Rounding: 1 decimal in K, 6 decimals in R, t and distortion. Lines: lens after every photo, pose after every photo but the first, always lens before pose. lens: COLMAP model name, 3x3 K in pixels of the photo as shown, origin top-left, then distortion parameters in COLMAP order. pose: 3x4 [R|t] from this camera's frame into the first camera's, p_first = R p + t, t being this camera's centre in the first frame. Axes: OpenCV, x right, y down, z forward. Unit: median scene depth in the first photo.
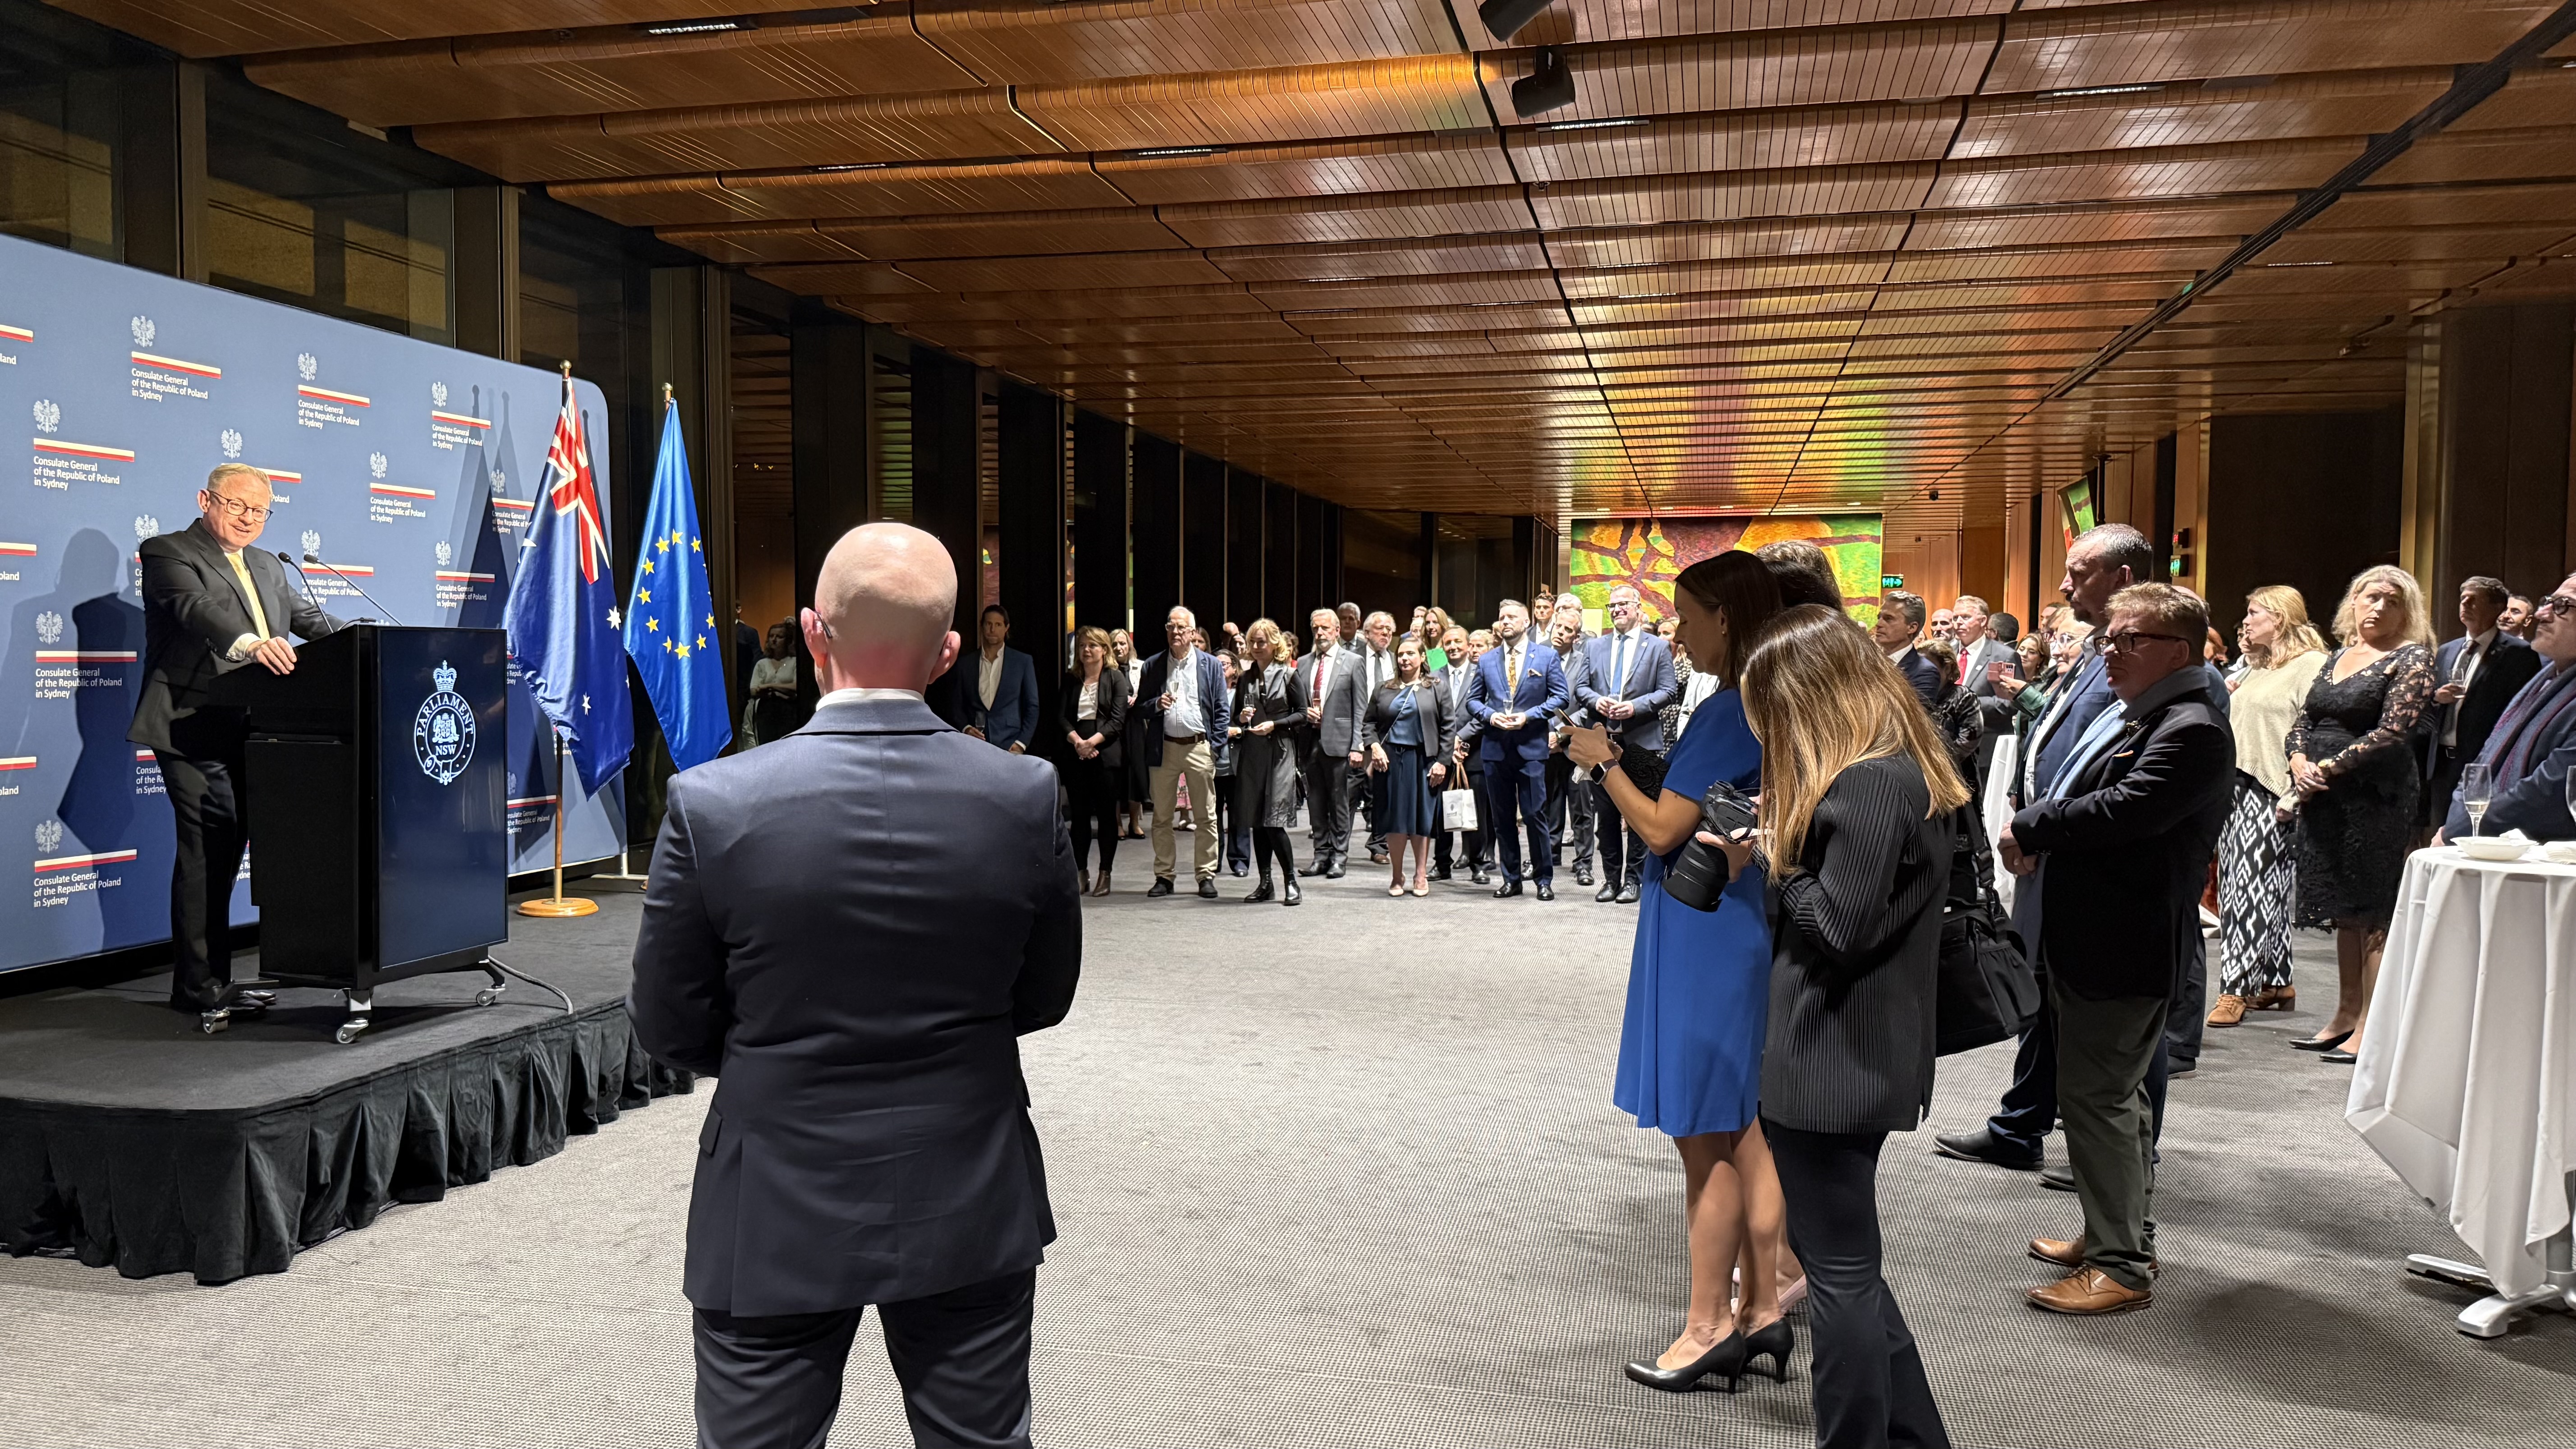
lens RADIAL K [[1821.5, 0, 1283.7], [0, 1821.5, 715.1], [0, 0, 1]] dist [0.012083, -0.014773]
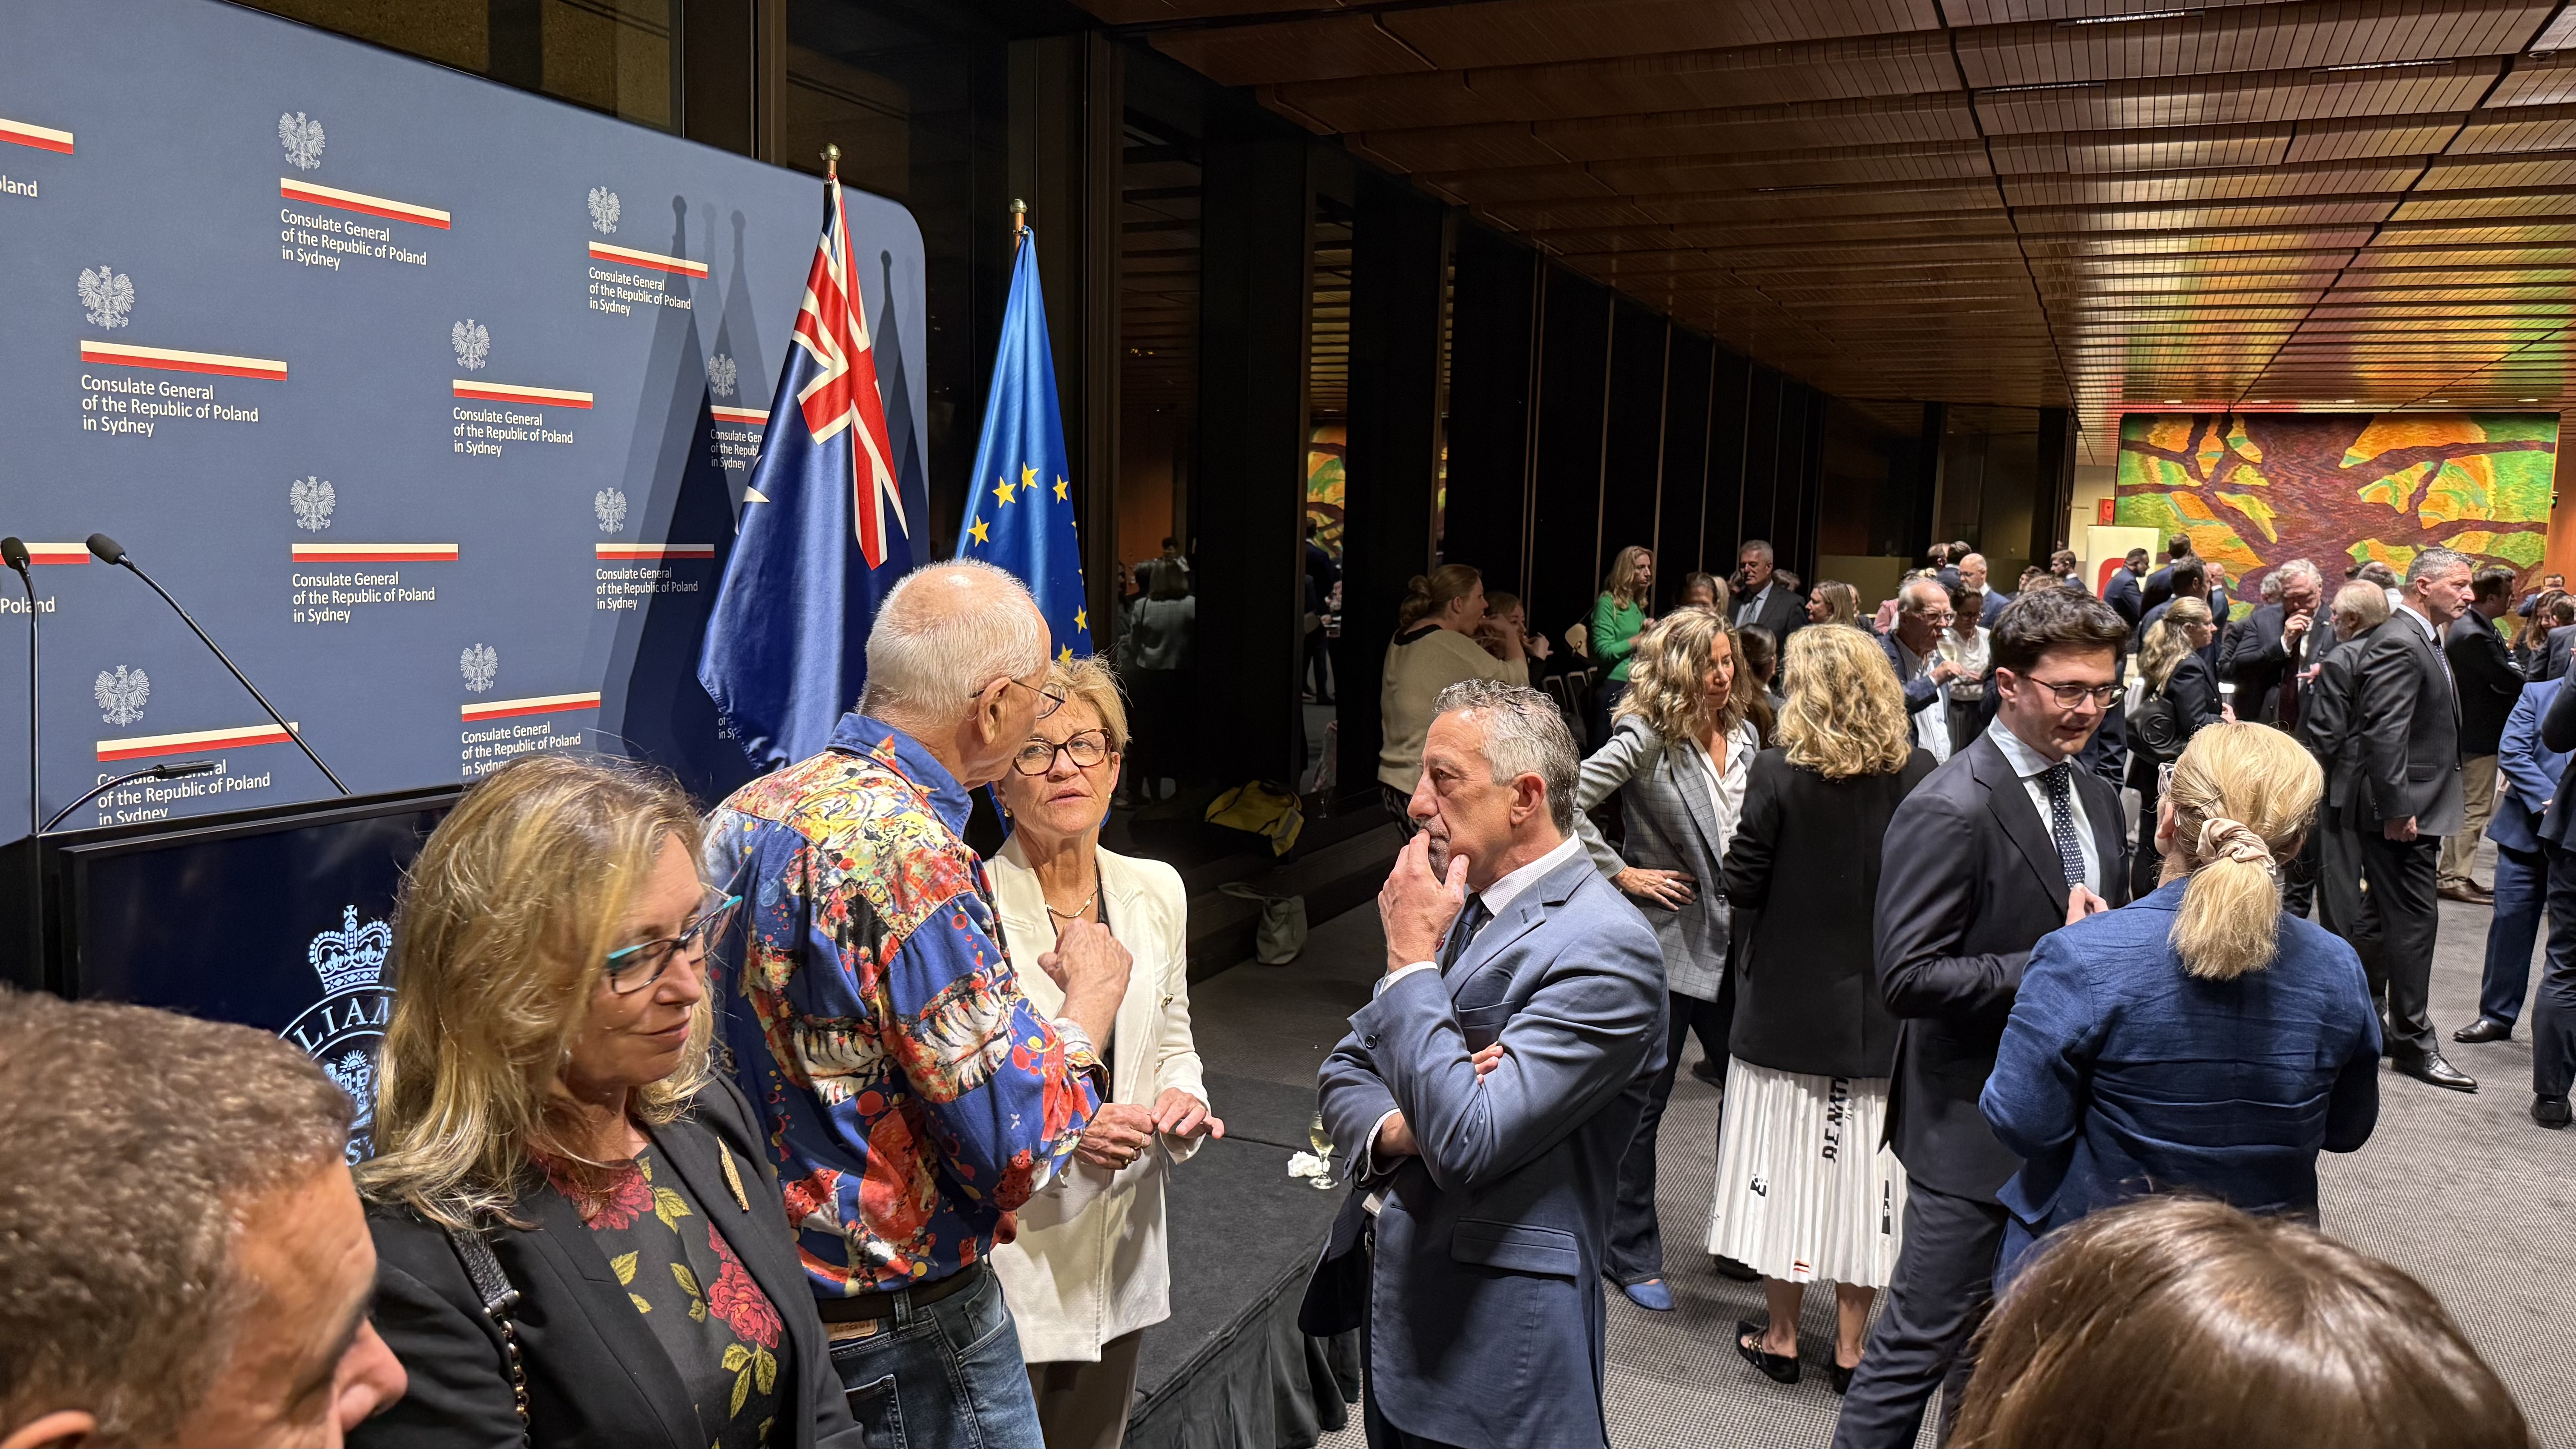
lens RADIAL K [[1821.5, 0, 1294.0], [0, 1821.5, 732.3], [0, 0, 1]] dist [0.012083, -0.014773]
pose [[0.981865, 0.047321, -0.183579, -0.150576], [-0.033087, 0.996258, 0.079842, -0.068780], [0.186670, -0.072320, 0.979757, 0.474489]]
